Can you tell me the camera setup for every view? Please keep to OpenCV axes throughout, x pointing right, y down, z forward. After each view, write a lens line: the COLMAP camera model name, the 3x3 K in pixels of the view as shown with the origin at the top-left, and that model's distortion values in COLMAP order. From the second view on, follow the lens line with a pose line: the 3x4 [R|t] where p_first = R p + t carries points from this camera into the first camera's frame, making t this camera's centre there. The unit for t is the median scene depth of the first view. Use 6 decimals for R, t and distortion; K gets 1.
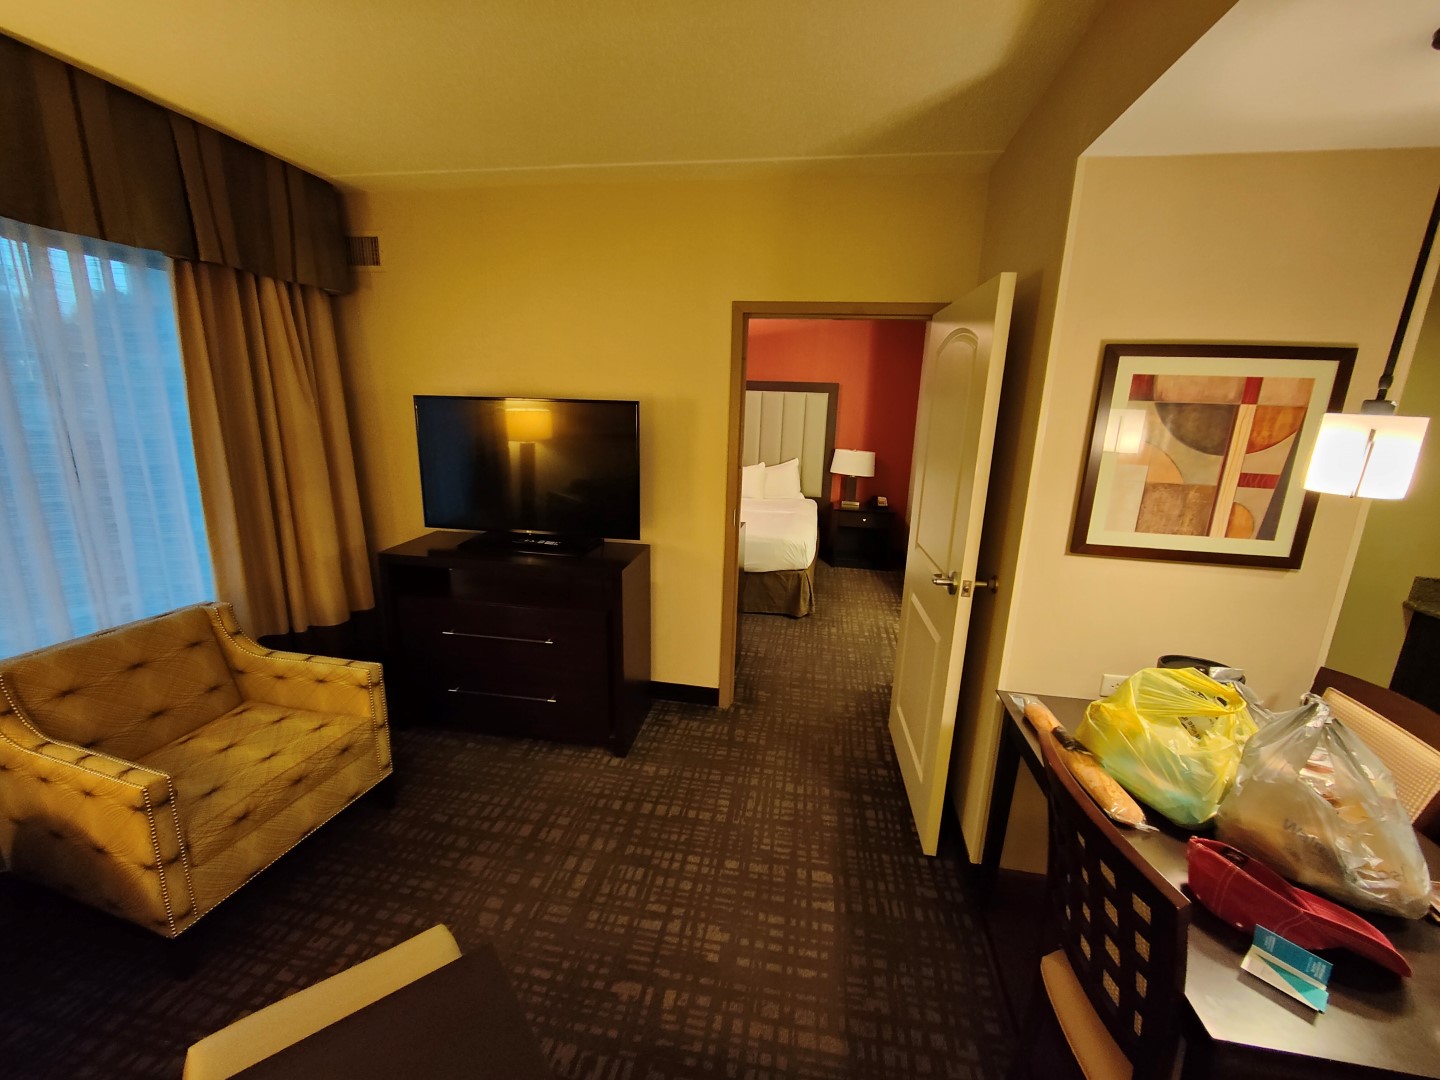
lens RADIAL K [[591.7, 0, 724.5], [0, 591.7, 538.9], [0, 0, 1]] dist [-0.004908, 0.000024]
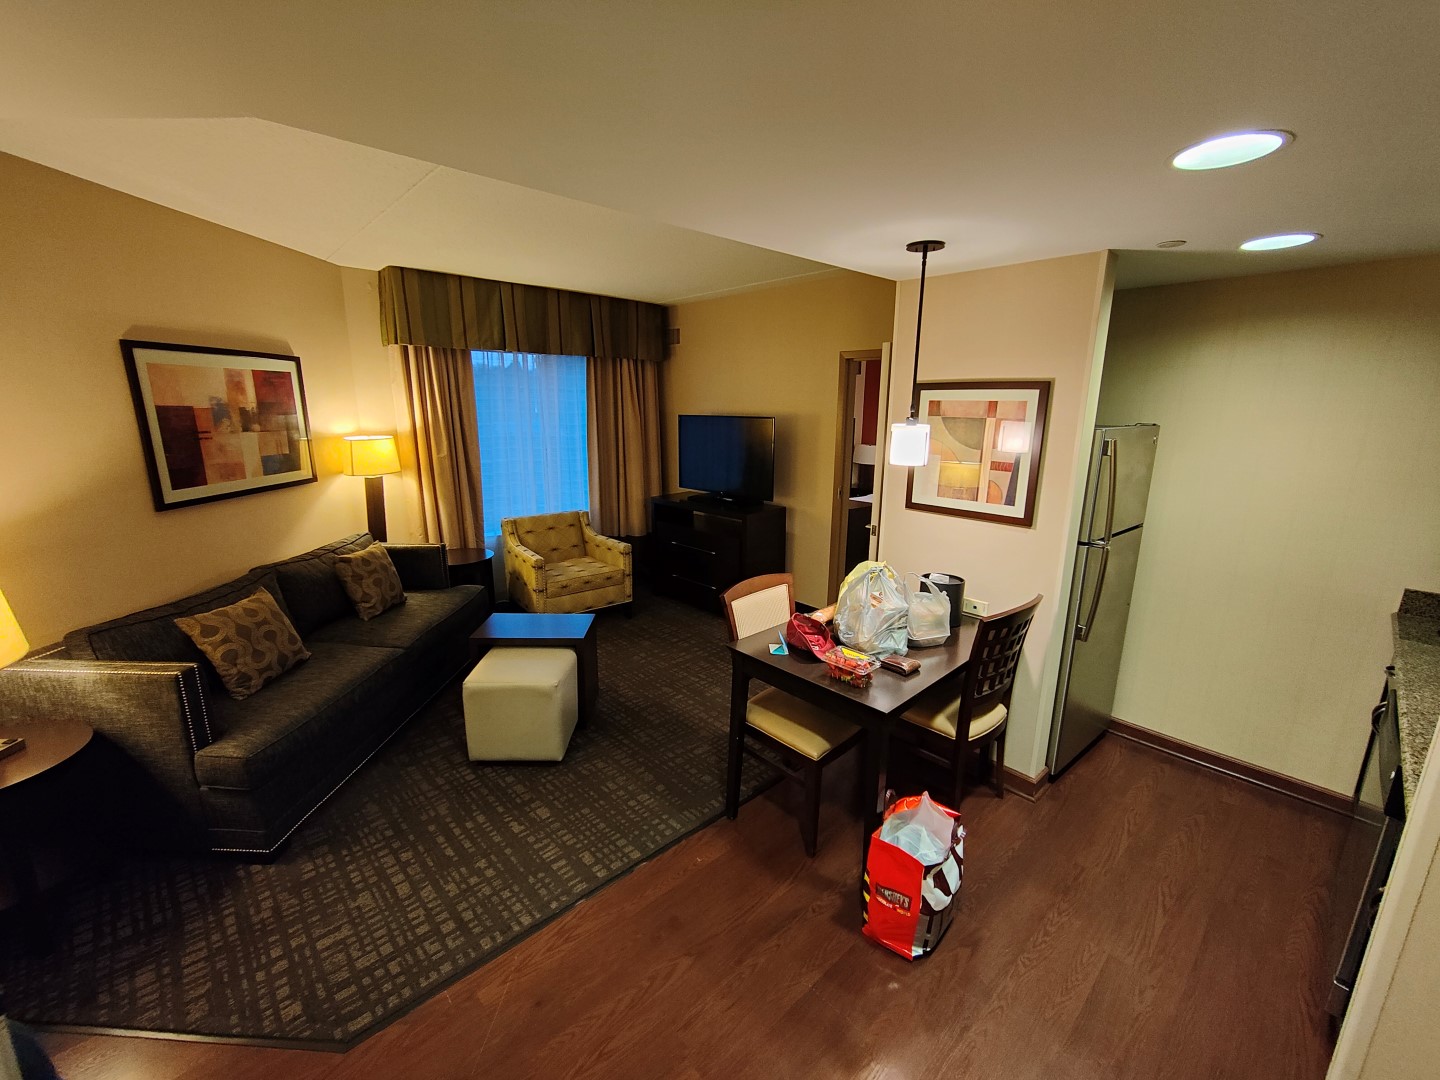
lens RADIAL K [[591.7, 0, 724.5], [0, 591.7, 542.4], [0, 0, 1]] dist [-0.004908, 0.000024]
pose [[0.798508, 0.113998, -0.591092, 1.255115], [-0.120822, 0.992275, 0.028151, 0.142649], [0.589735, 0.048938, 0.806113, -0.669400]]
